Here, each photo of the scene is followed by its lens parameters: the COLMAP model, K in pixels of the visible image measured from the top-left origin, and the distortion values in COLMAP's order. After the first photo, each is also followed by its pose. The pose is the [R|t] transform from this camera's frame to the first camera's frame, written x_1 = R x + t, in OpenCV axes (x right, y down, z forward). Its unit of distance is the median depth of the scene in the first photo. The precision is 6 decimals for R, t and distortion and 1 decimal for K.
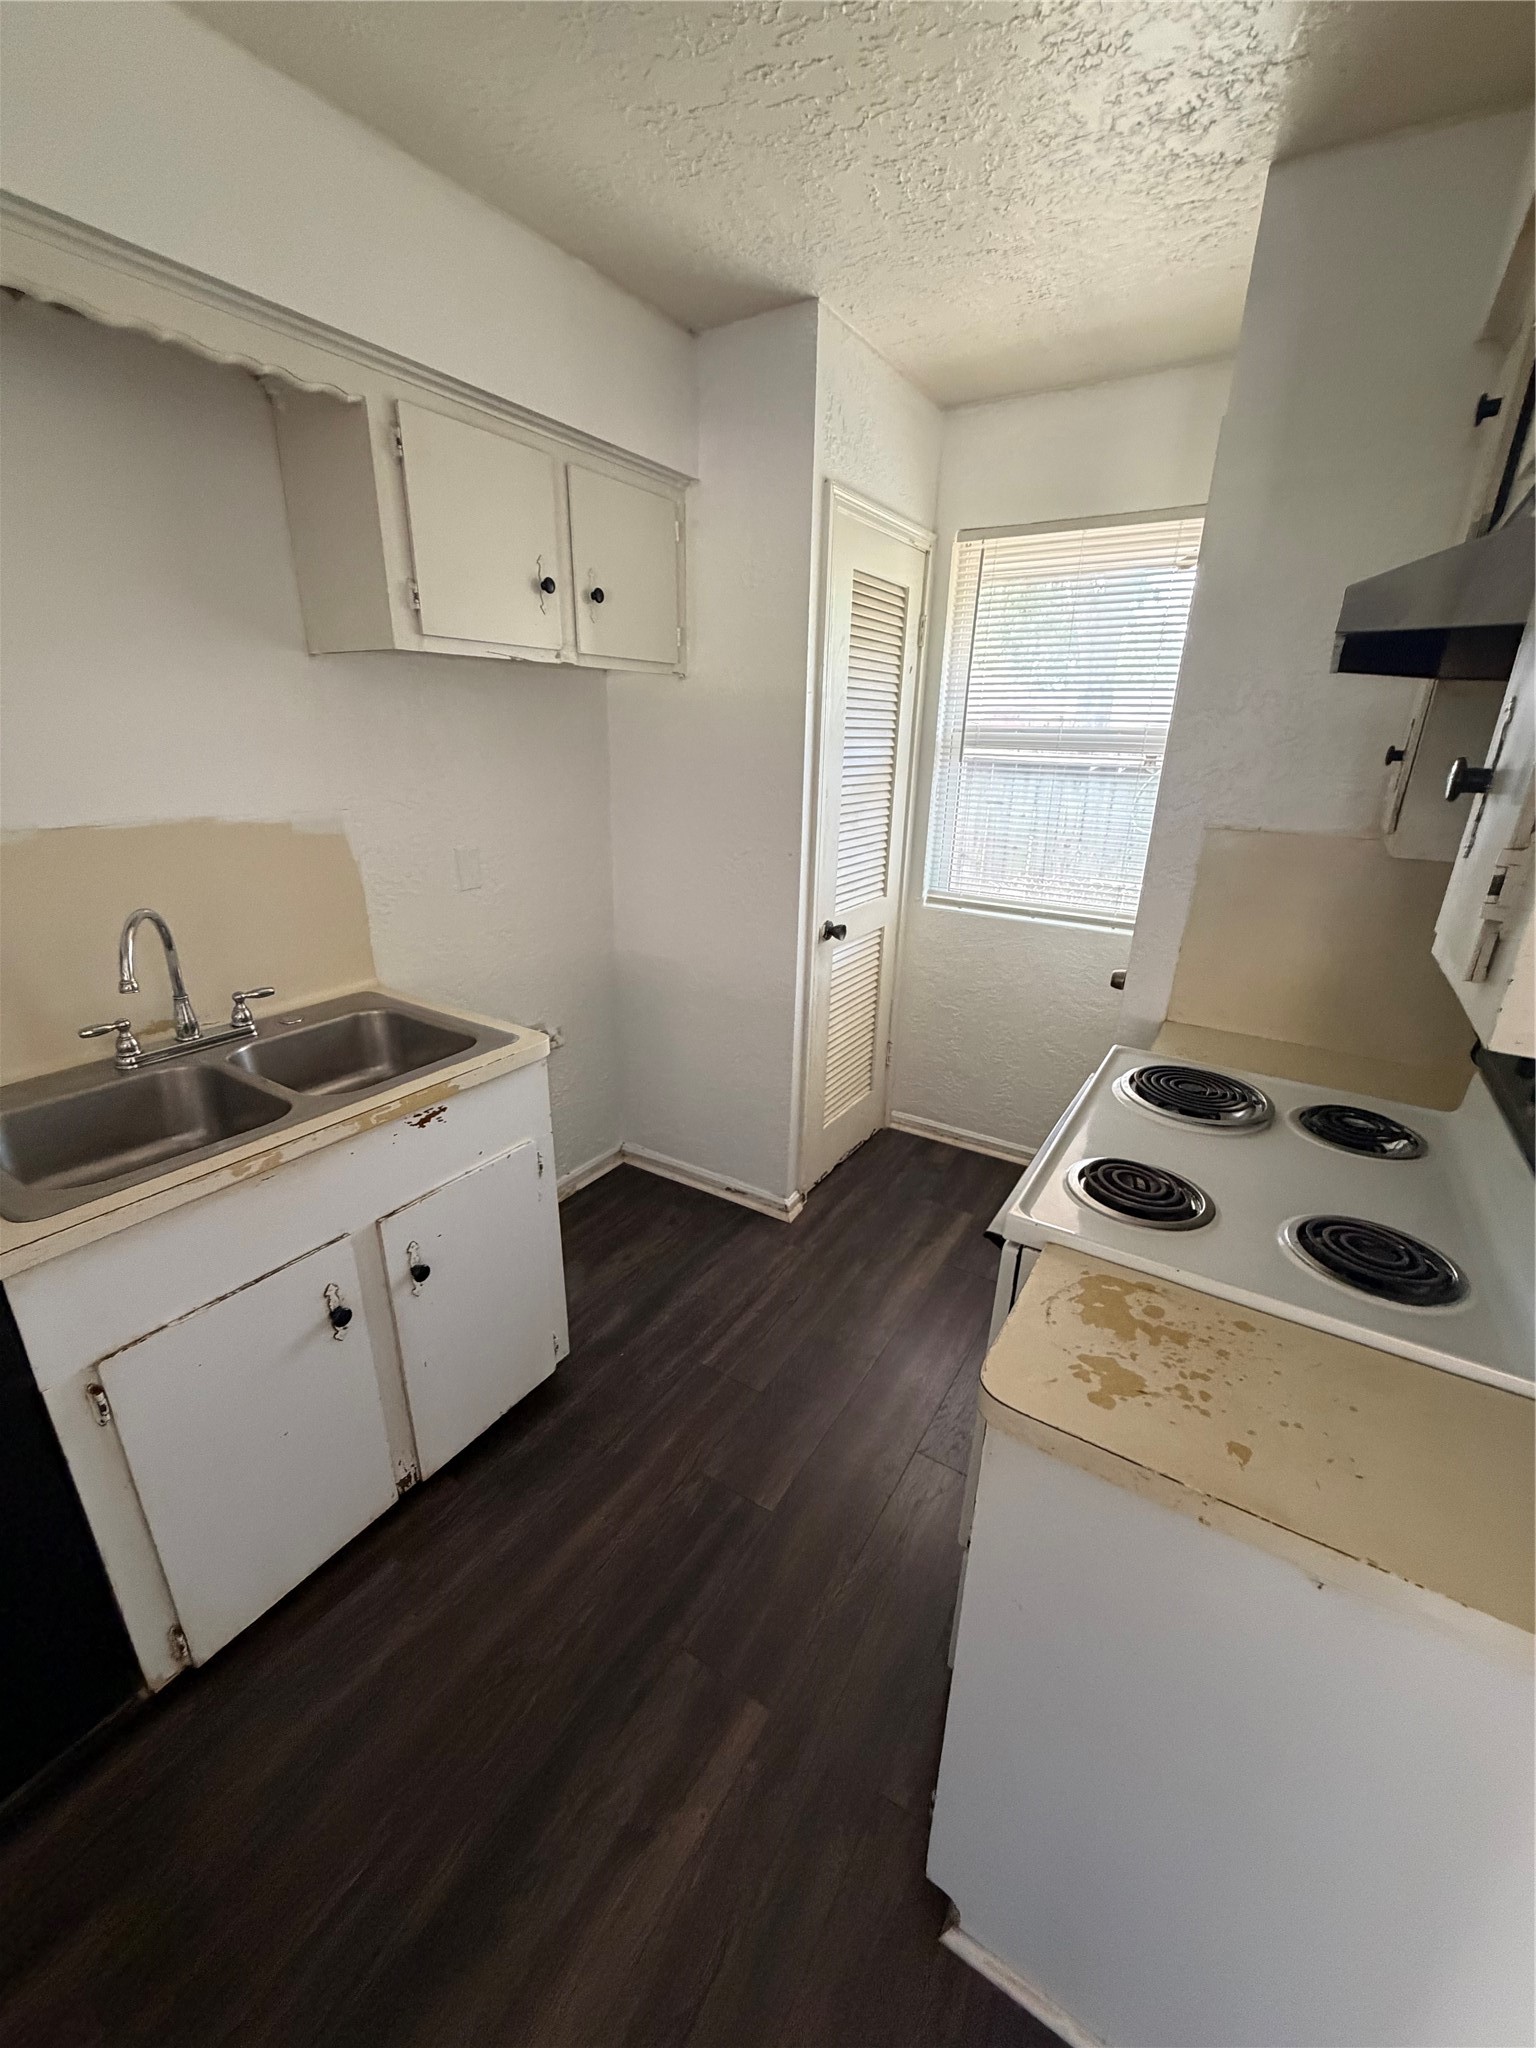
lens RADIAL K [[815.1, 0, 767.6], [0, 815.1, 1019.9], [0, 0, 1]] dist [-0.002011, -0.000004]
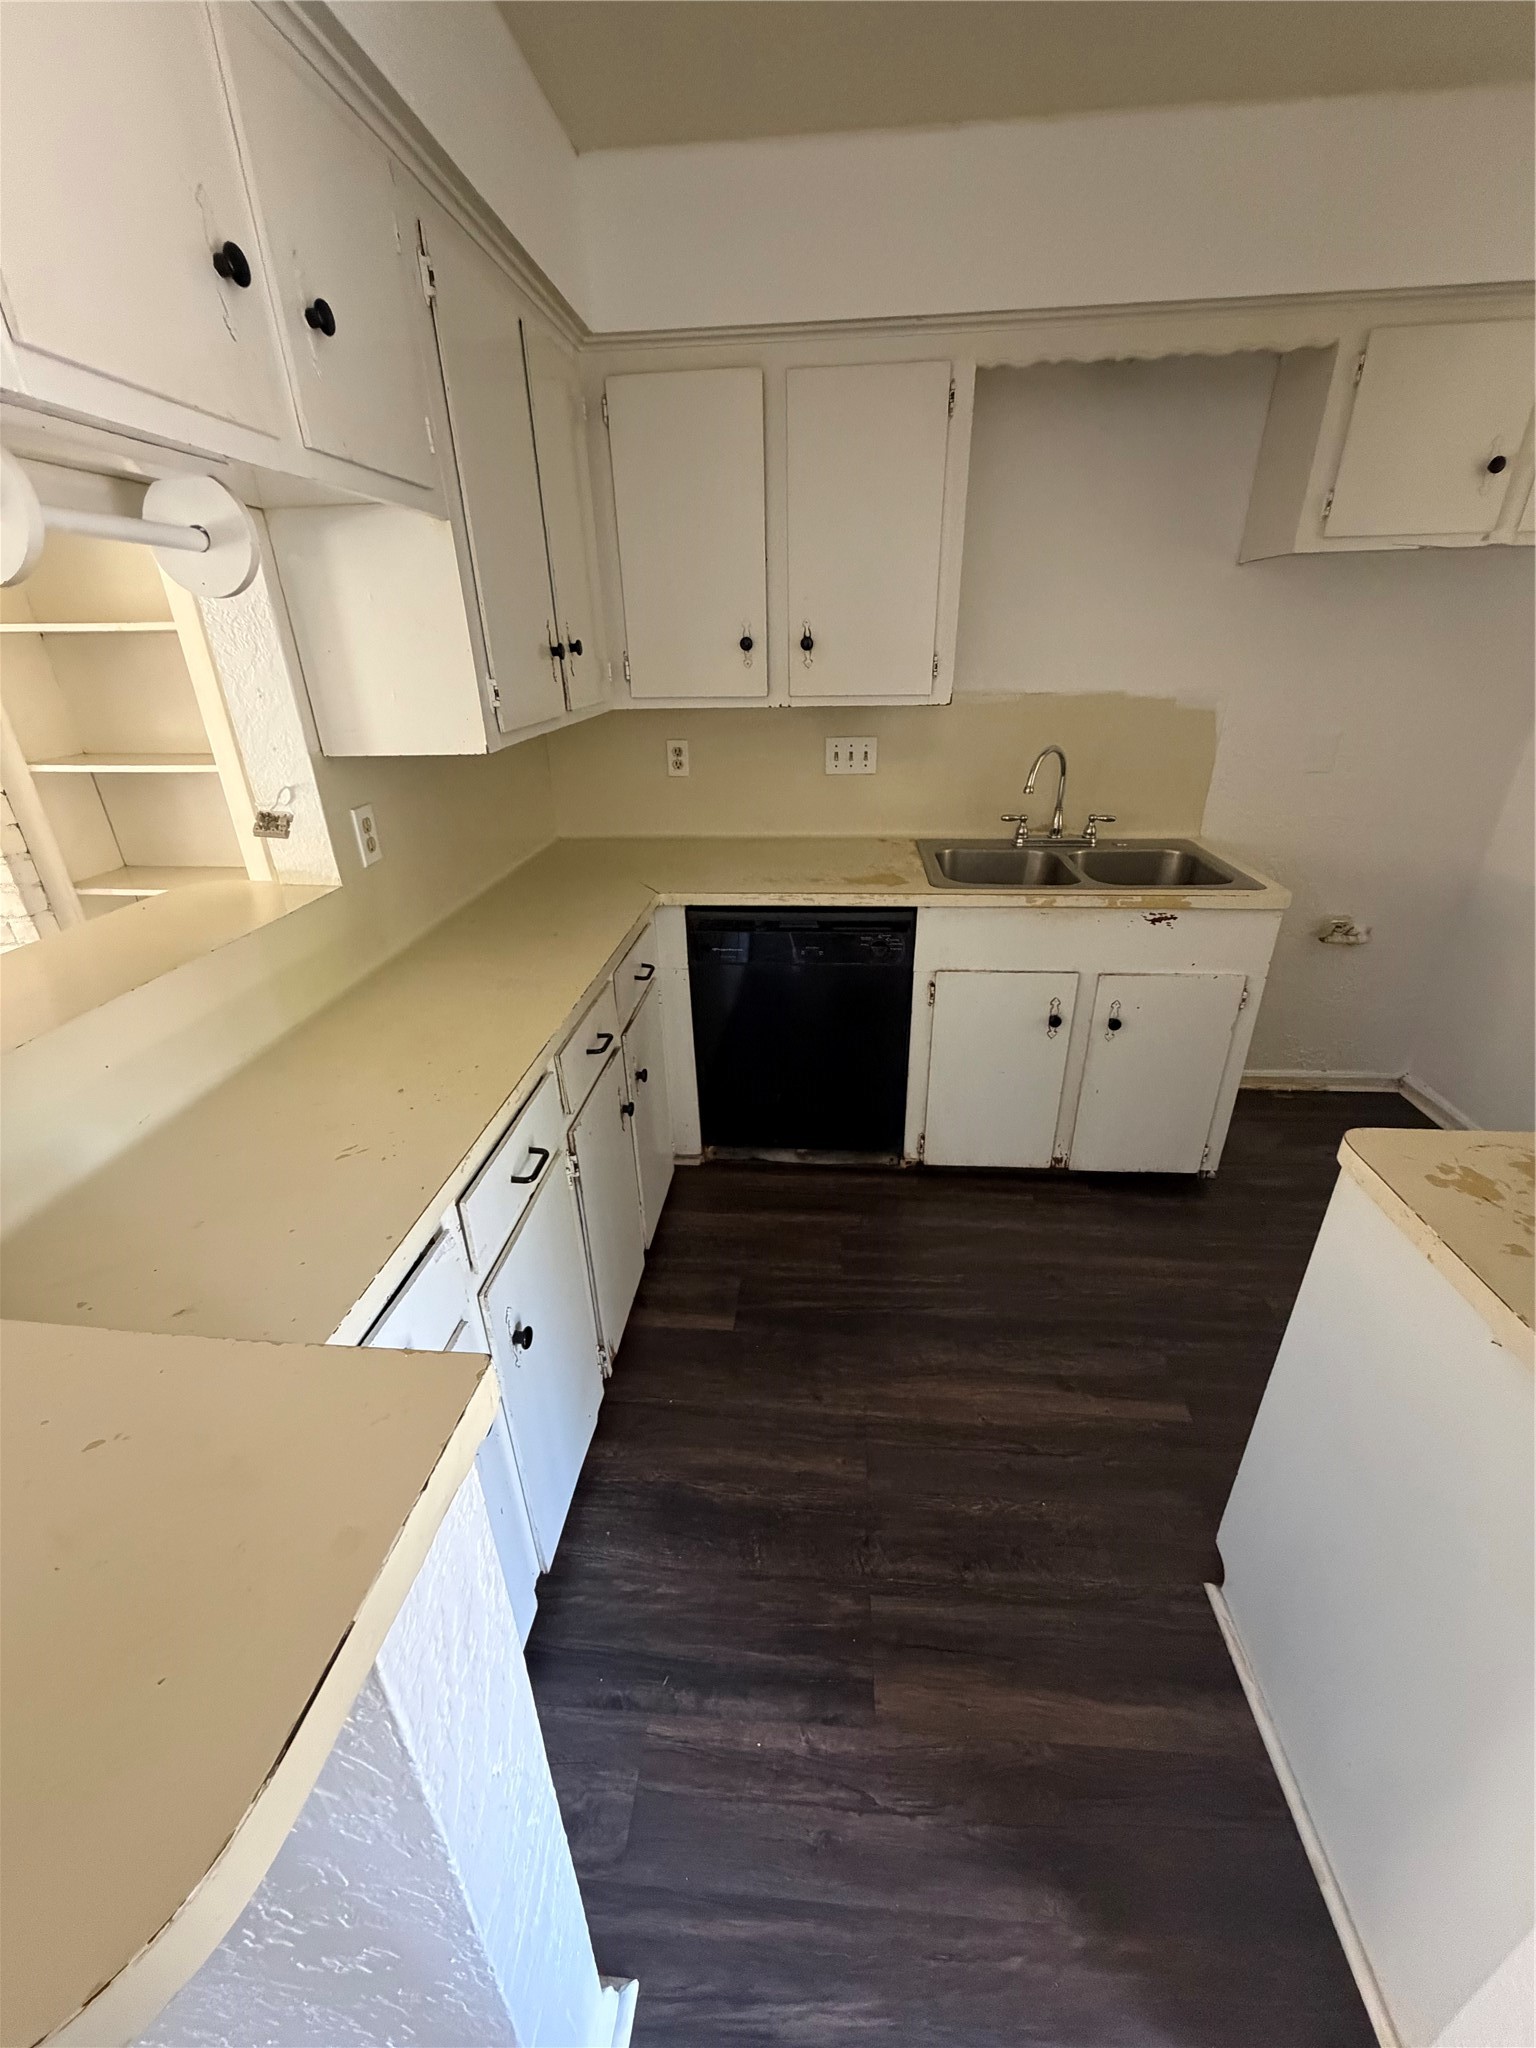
lens RADIAL K [[815.1, 0, 767.6], [0, 815.1, 1019.9], [0, 0, 1]] dist [-0.002011, -0.000004]
pose [[0.464282, 0.352783, -0.812395, 0.418848], [-0.268825, 0.930107, 0.250267, 0.104776], [0.843905, 0.102198, 0.526669, -0.242714]]
